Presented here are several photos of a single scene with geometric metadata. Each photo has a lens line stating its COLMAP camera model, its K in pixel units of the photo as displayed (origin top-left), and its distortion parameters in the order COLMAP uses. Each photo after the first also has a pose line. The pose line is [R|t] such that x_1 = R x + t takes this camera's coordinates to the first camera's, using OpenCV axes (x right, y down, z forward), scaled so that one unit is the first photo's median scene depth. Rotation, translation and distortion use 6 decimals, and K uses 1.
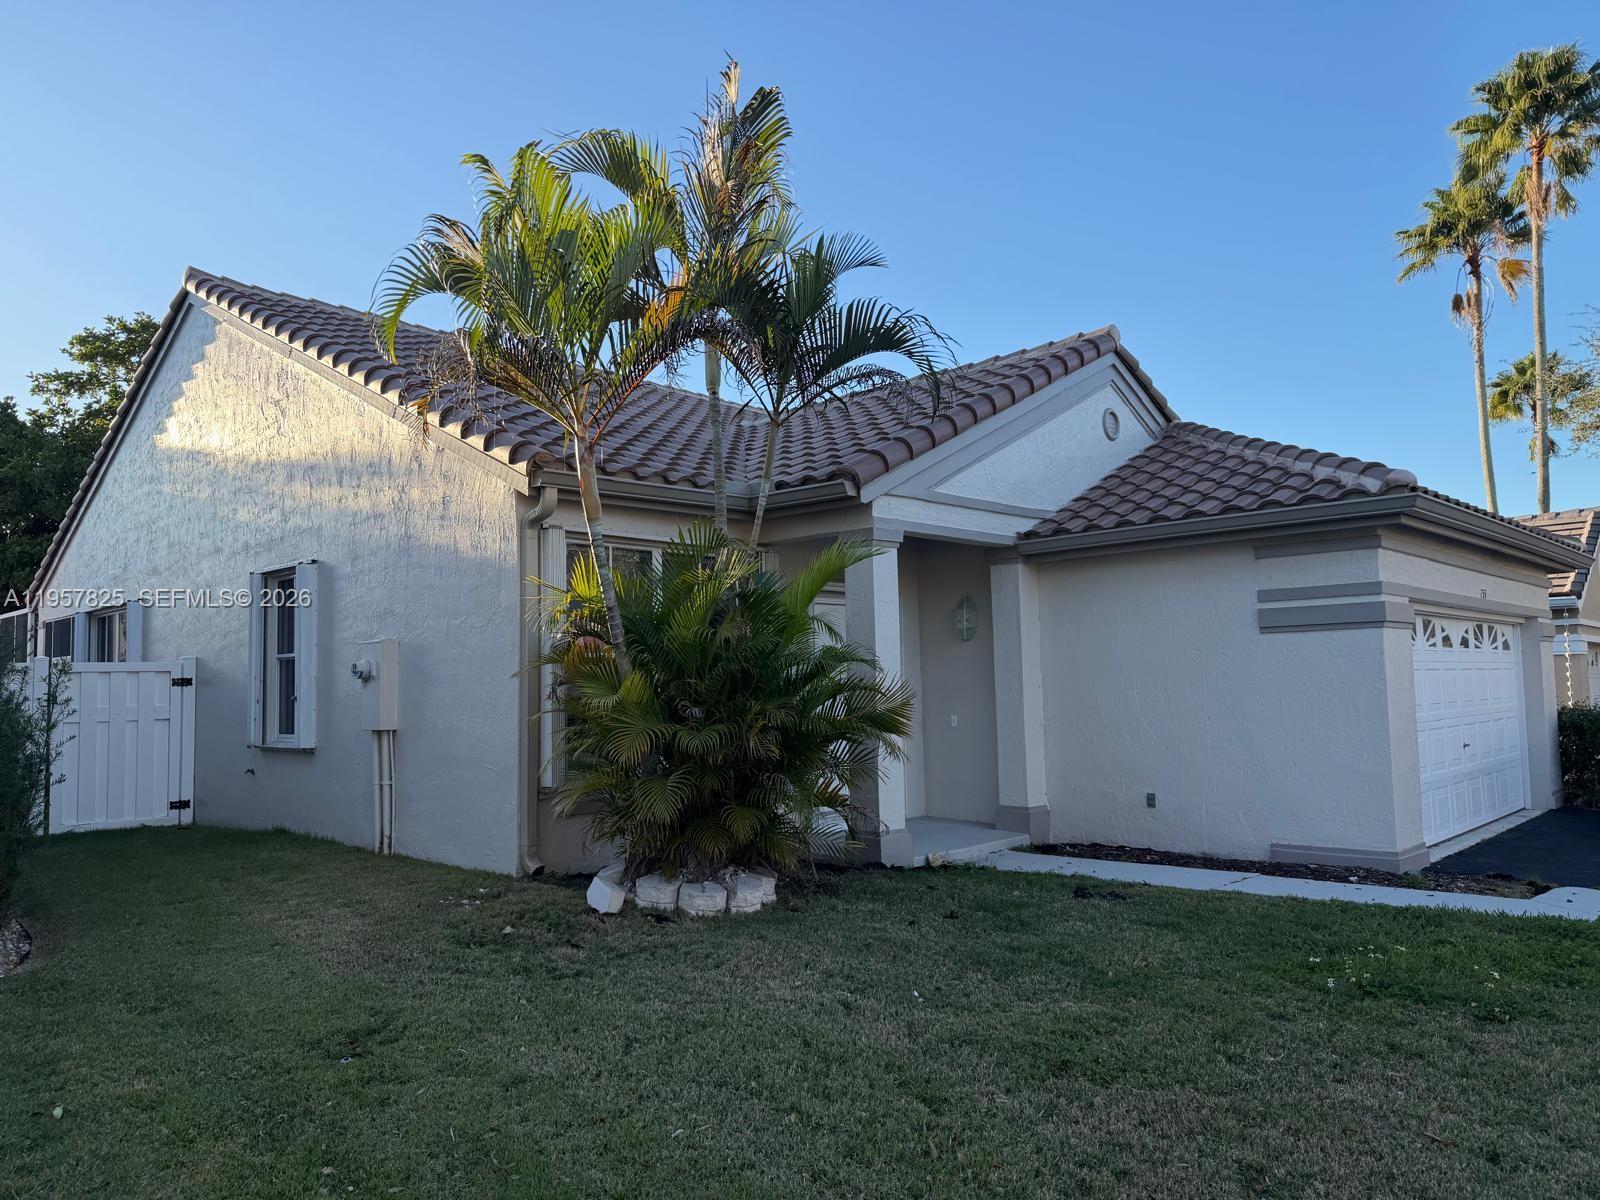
lens RADIAL K [[1132.6, 0, 800.0], [0, 1132.6, 600.0], [0, 0, 1]] dist [0.053150, -0.071600]
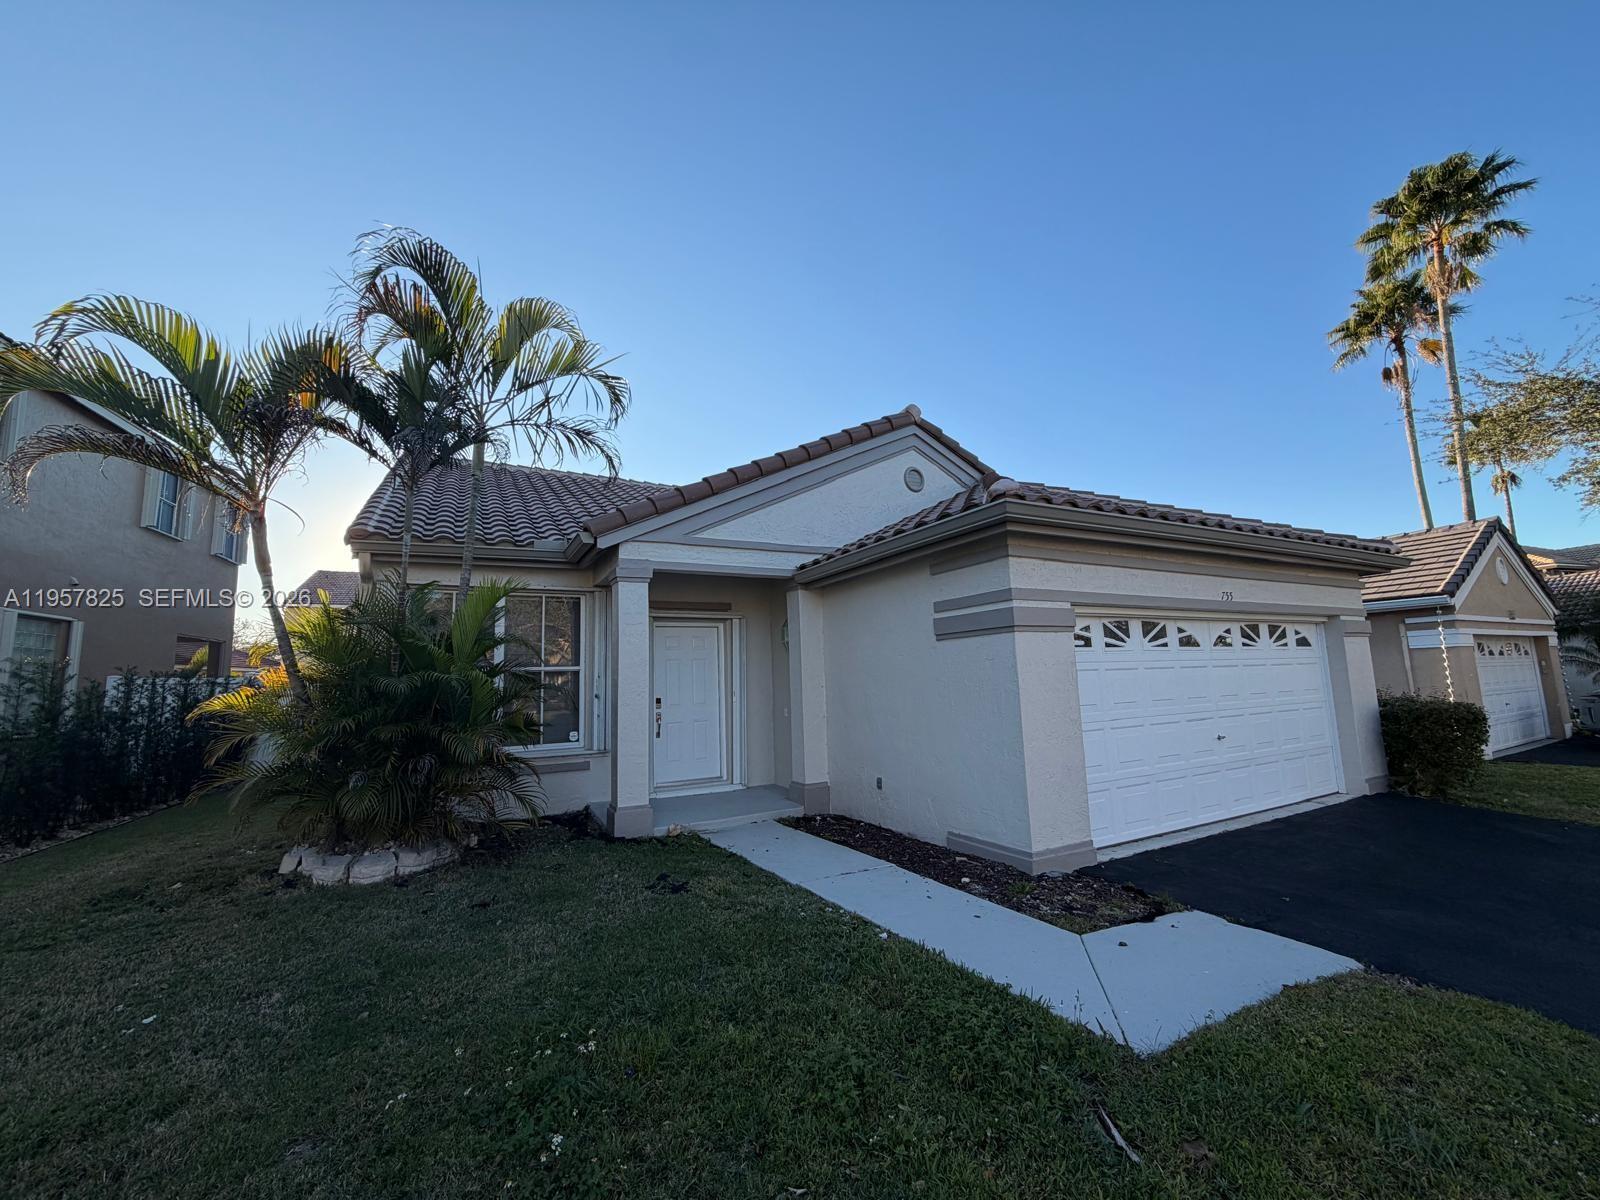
lens RADIAL K [[650.4, 0, 793.1], [0, 650.4, 589.1], [0, 0, 1]] dist [-0.001905, -0.000451]
pose [[0.951804, -0.051931, -0.302279, 0.357819], [0.035074, 0.997525, -0.060935, 0.009865], [0.304696, 0.047396, 0.951270, 0.264438]]
